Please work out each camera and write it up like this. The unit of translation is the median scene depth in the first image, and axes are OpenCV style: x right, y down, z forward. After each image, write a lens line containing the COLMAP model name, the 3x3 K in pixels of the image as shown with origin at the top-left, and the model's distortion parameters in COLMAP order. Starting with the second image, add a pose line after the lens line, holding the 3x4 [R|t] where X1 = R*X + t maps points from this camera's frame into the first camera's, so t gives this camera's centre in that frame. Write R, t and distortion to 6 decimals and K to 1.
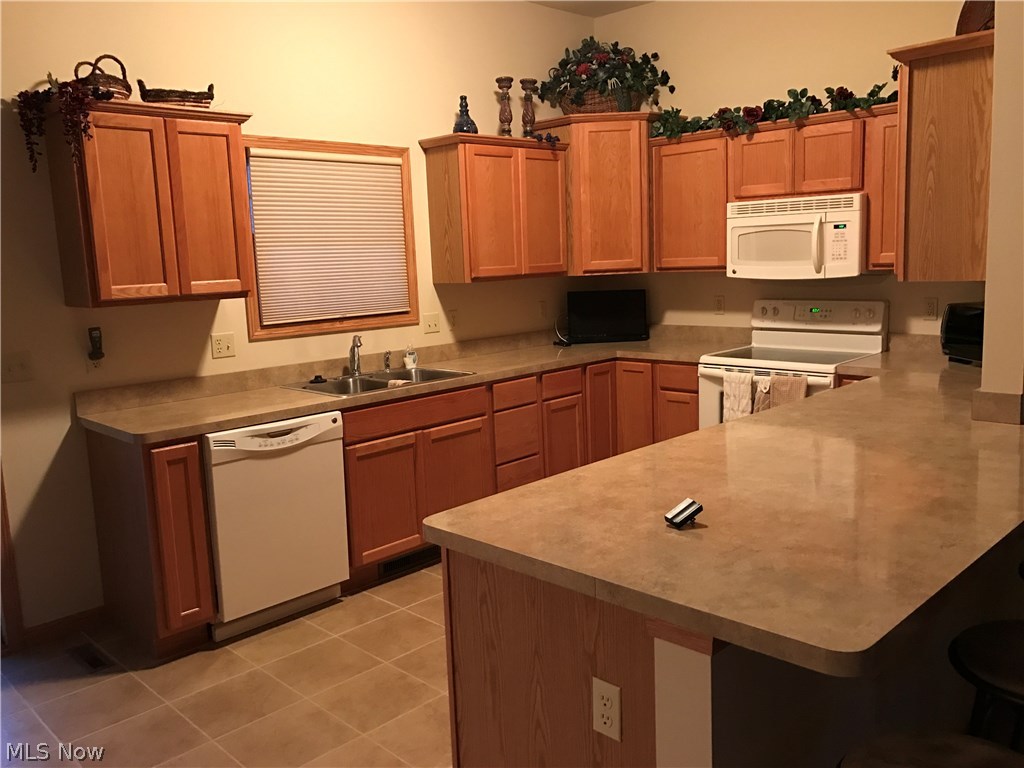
lens RADIAL K [[835.0, 0, 512.0], [0, 835.0, 384.0], [0, 0, 1]] dist [0.084237, -0.098054]
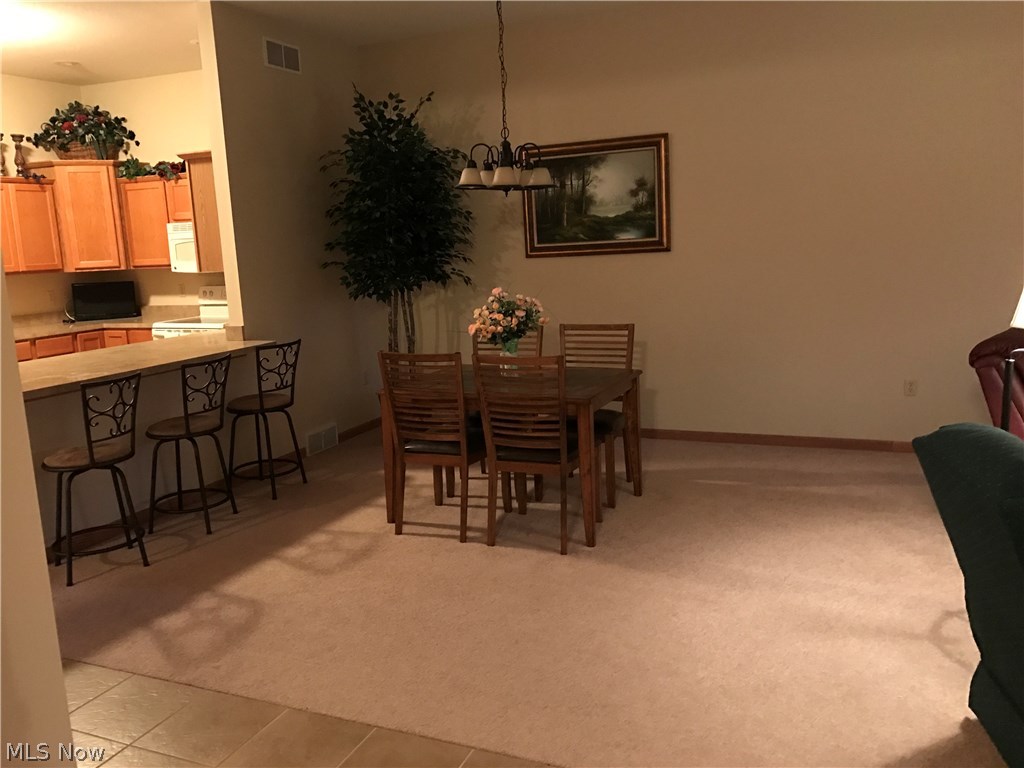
lens RADIAL K [[835.0, 0, 512.0], [0, 835.0, 384.0], [0, 0, 1]] dist [0.084237, -0.098054]
pose [[0.929641, -0.067420, 0.362245, 0.242329], [0.065847, 0.997690, 0.016704, 0.086182], [-0.362535, 0.008324, 0.931933, -0.616739]]
